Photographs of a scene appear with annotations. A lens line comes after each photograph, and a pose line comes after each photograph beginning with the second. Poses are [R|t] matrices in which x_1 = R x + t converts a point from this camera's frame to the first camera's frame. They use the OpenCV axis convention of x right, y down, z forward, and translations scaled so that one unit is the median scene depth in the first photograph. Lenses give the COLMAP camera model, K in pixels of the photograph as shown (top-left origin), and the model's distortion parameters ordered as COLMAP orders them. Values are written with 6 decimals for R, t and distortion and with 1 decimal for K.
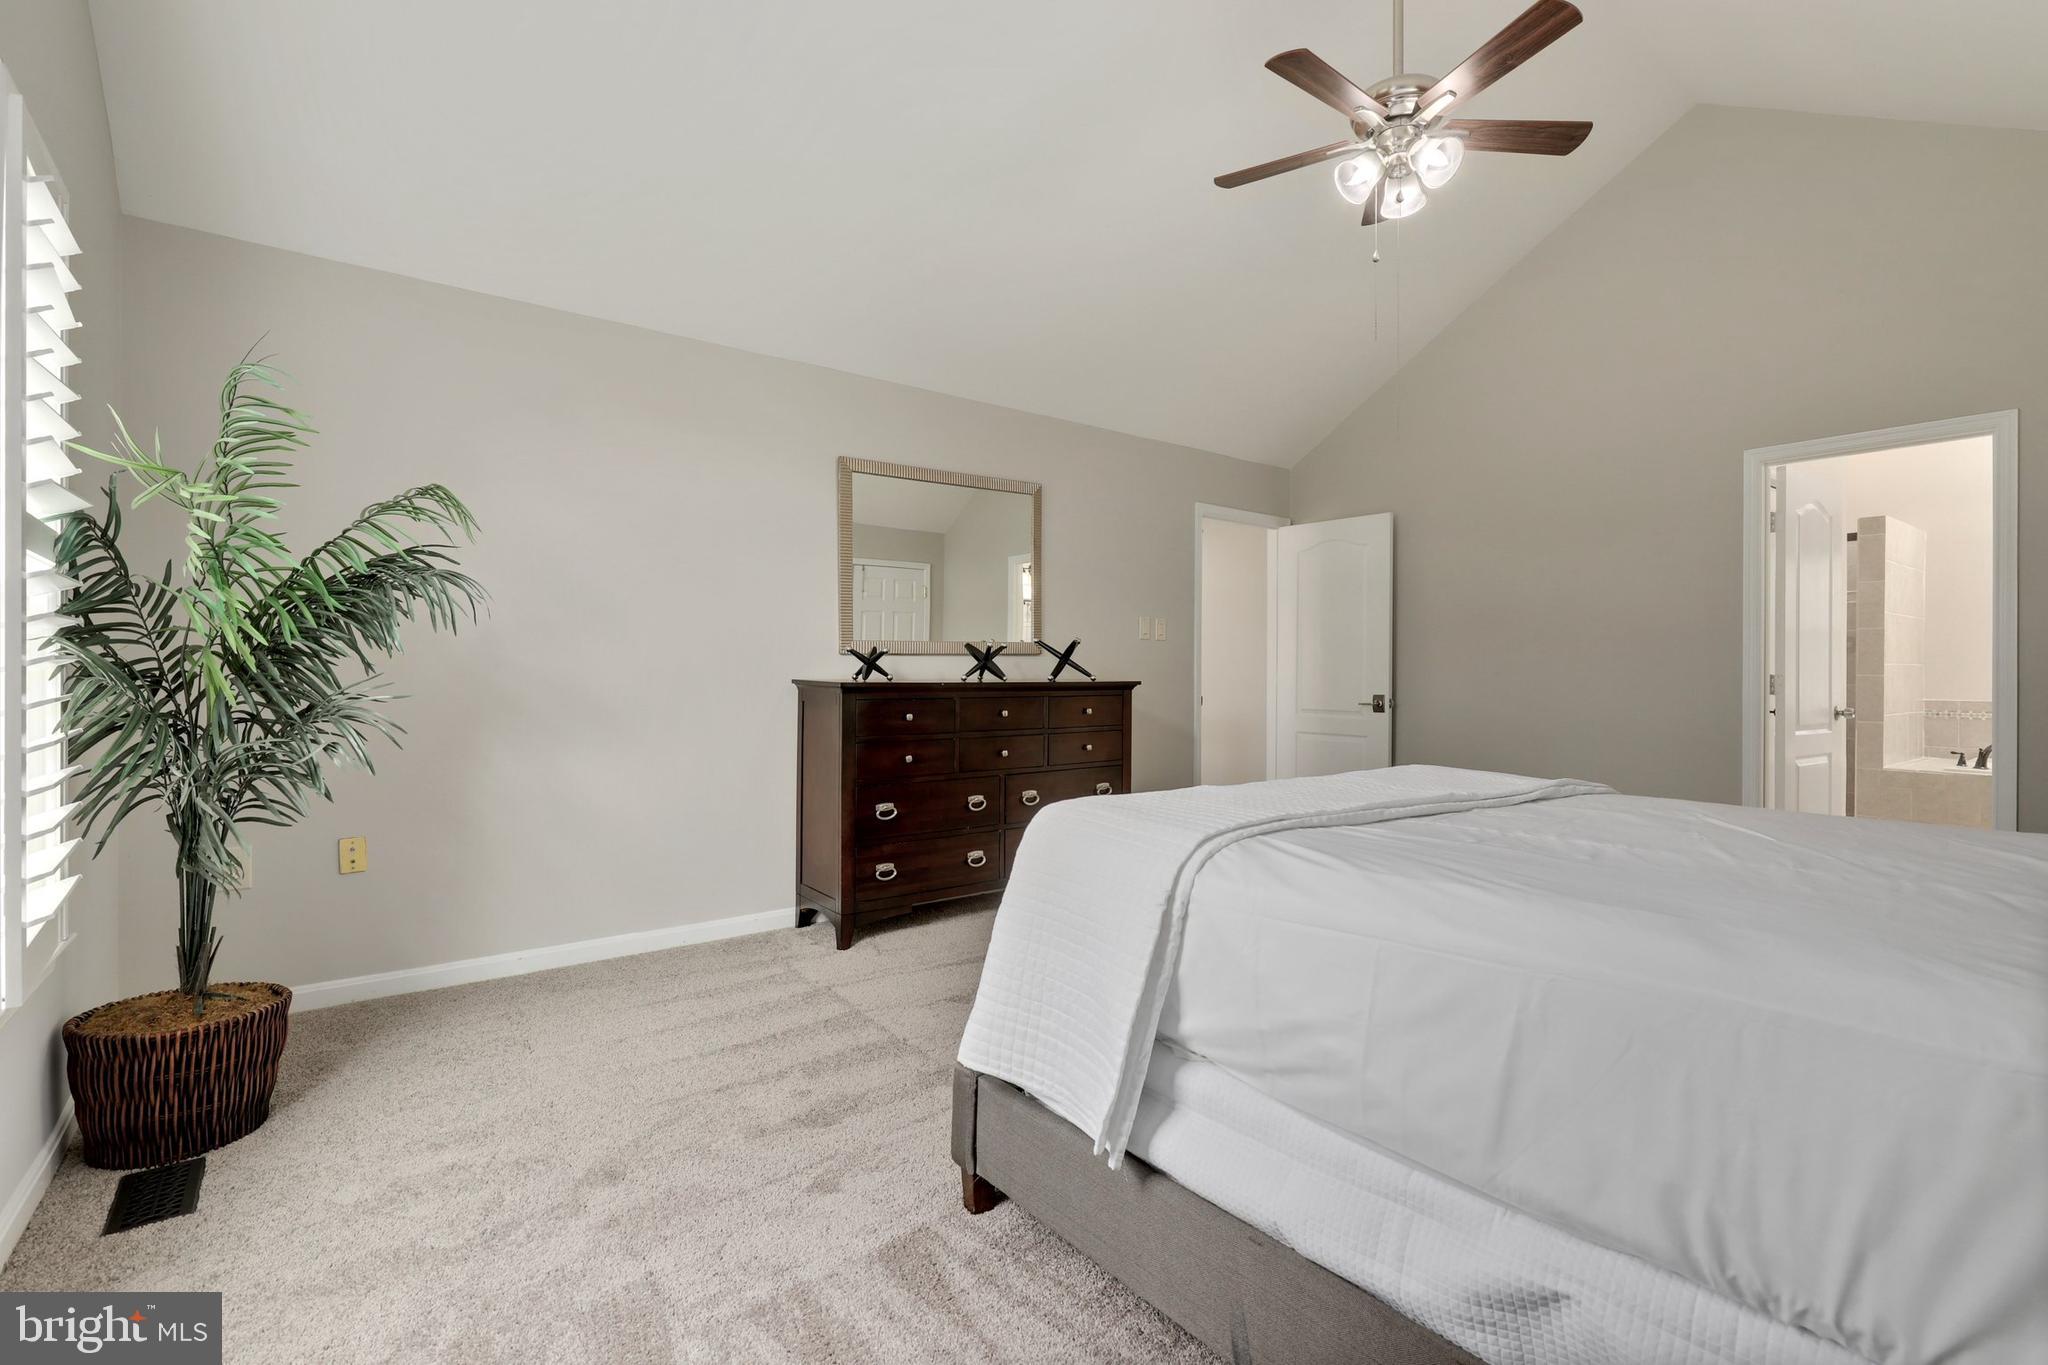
lens RADIAL K [[937.2, 0, 1016.5], [0, 937.2, 673.7], [0, 0, 1]] dist [0.000581, -0.000364]
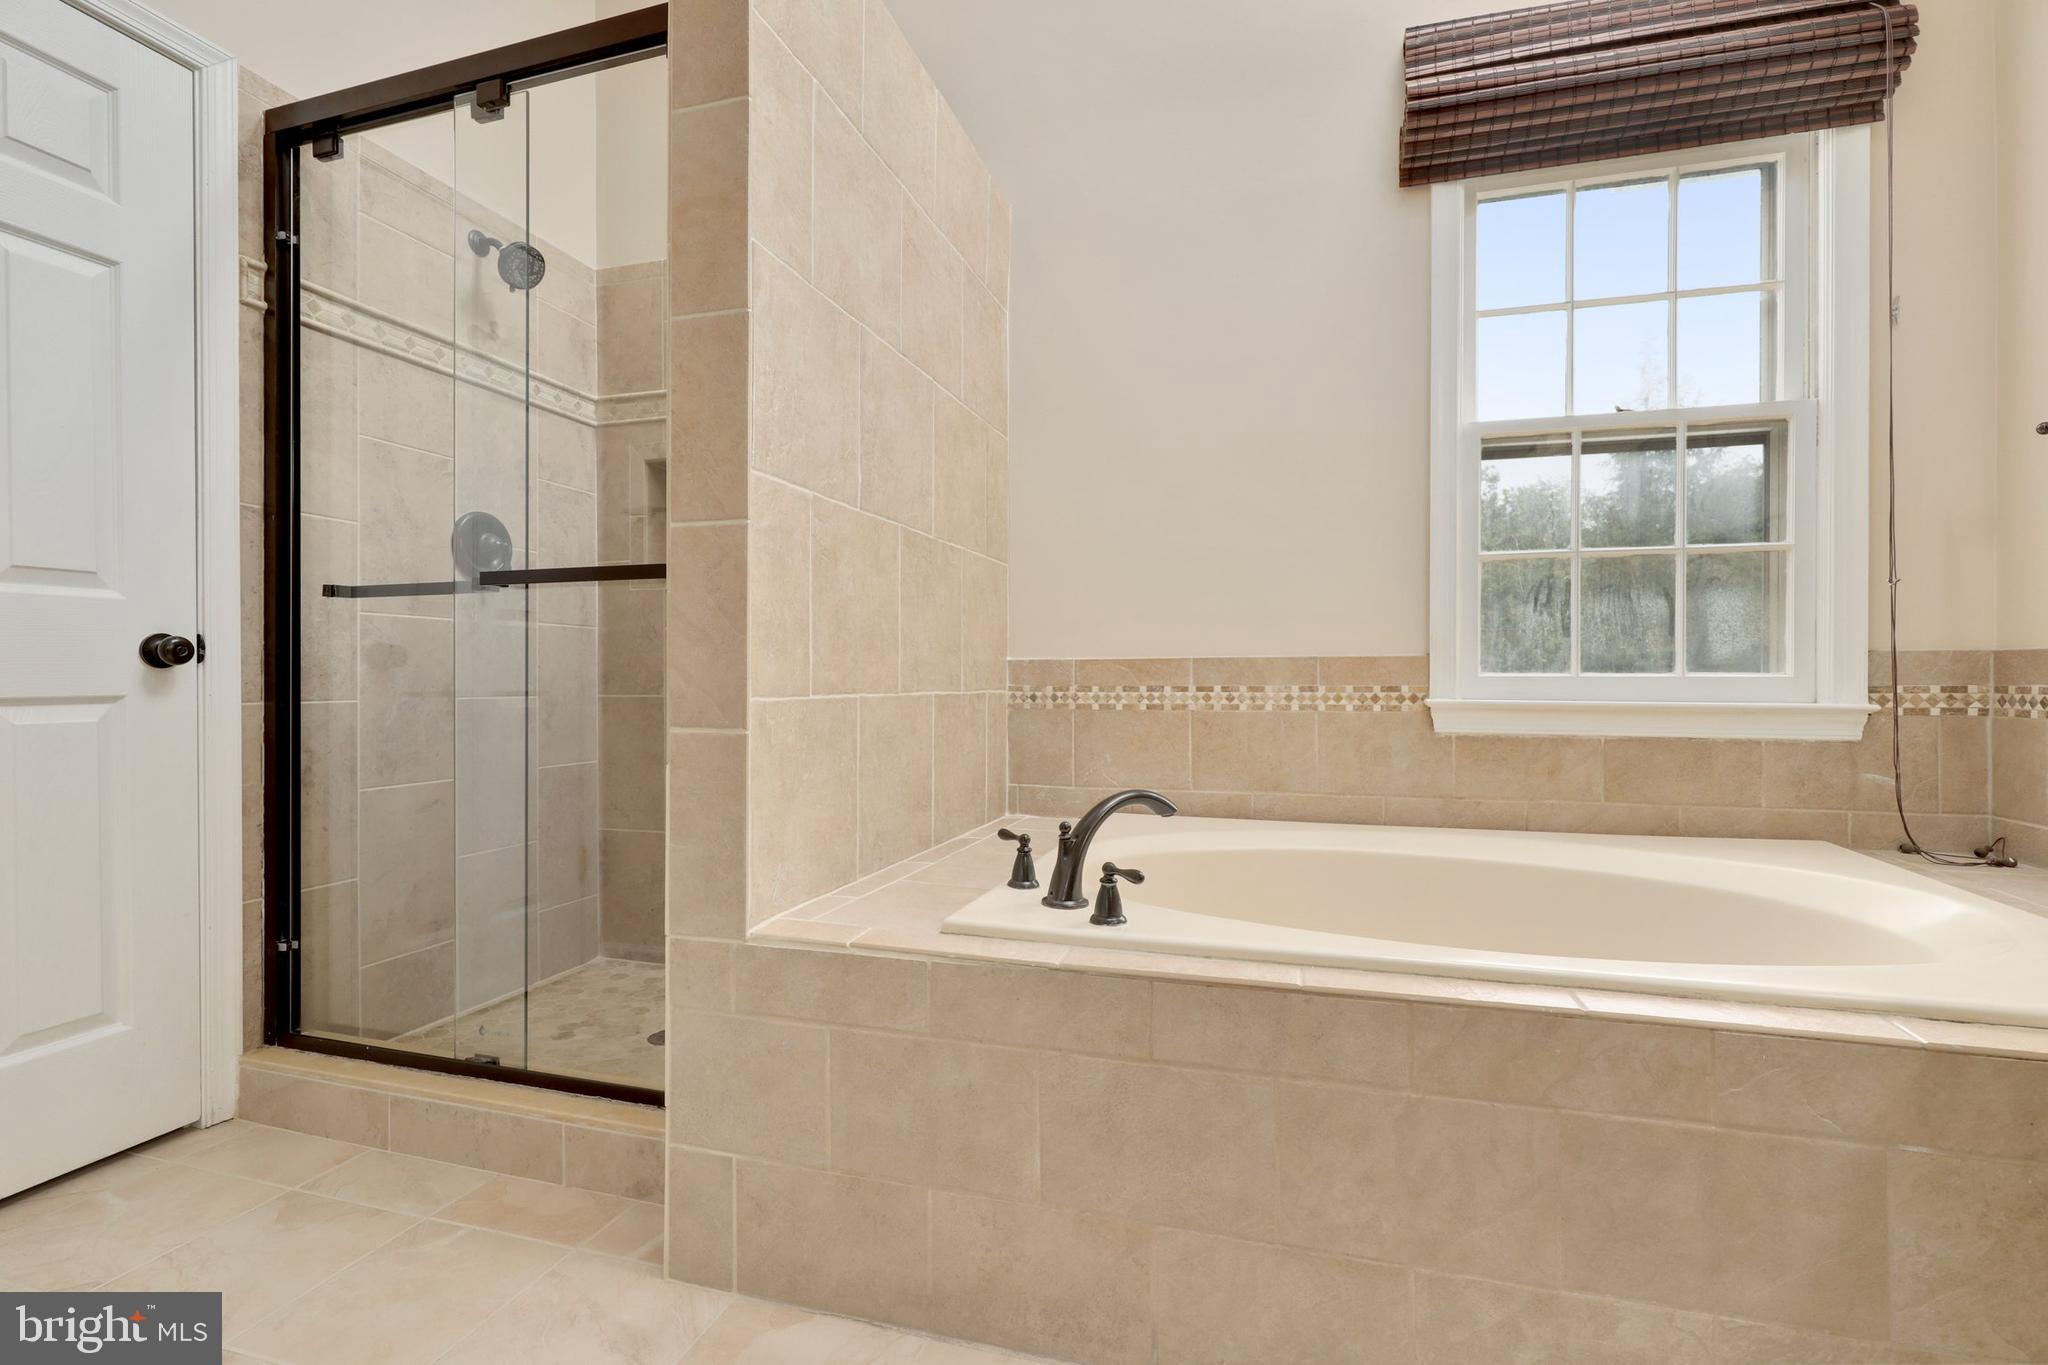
lens RADIAL K [[937.2, 0, 1023.1], [0, 937.2, 678.3], [0, 0, 1]] dist [0.000581, -0.000364]
pose [[0.811718, -0.000150, 0.584050, 0.853438], [0.002286, 0.999993, -0.002921, 0.040274], [-0.584045, 0.003706, 0.811713, 0.784842]]
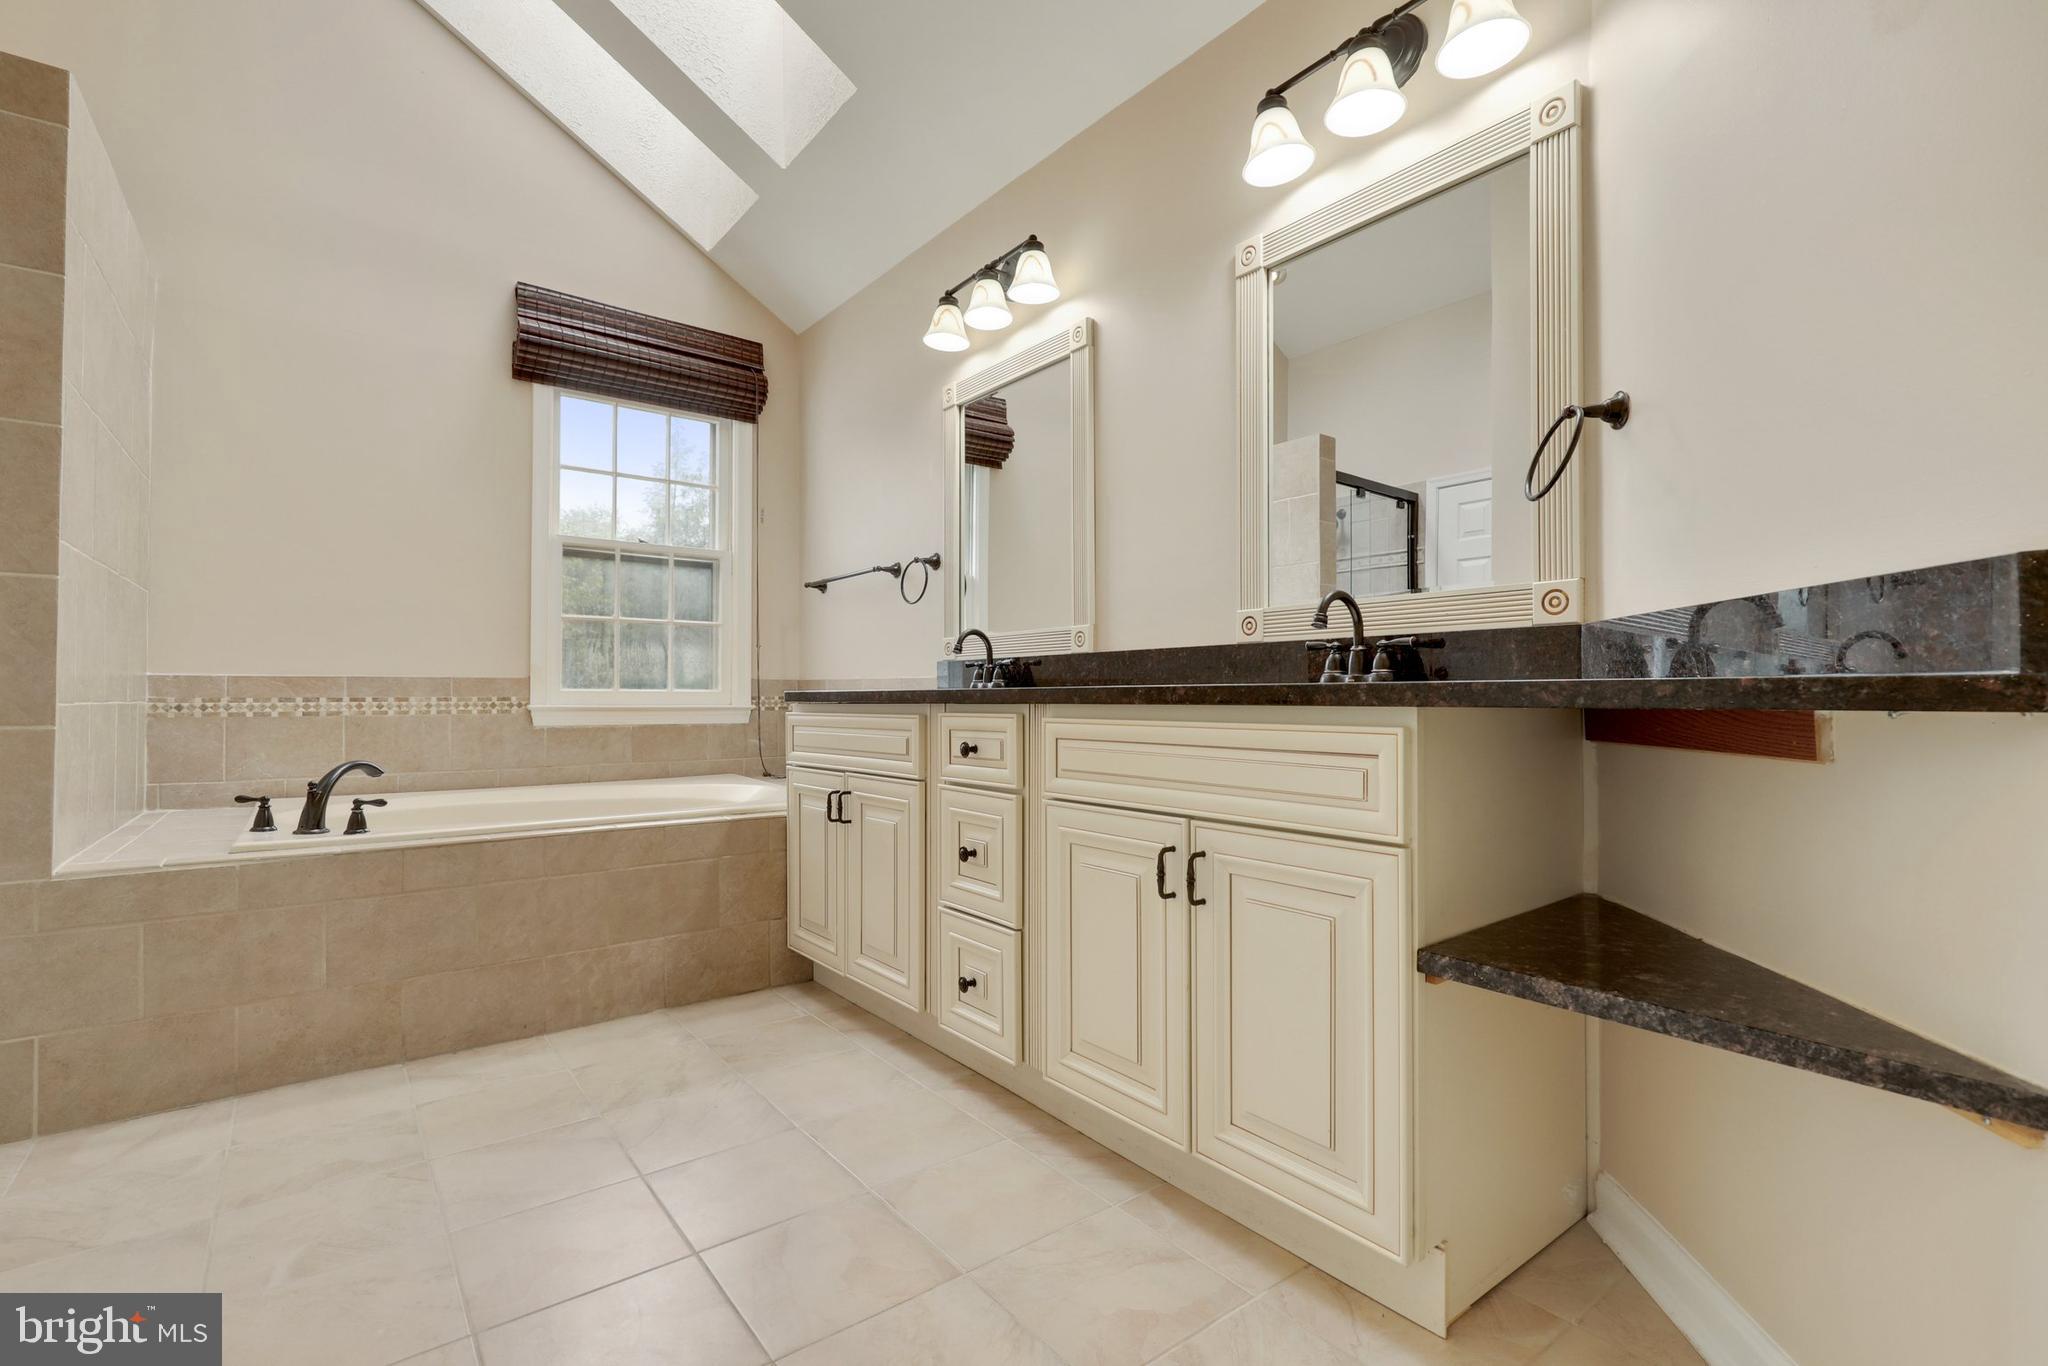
lens RADIAL K [[937.2, 0, 1024.9], [0, 937.2, 686.1], [0, 0, 1]] dist [0.000581, -0.000364]
pose [[0.006712, 0.009828, 0.999929, 0.618559], [0.003328, 0.999946, -0.009850, 0.042587], [-0.999972, 0.003394, 0.006679, 0.679233]]
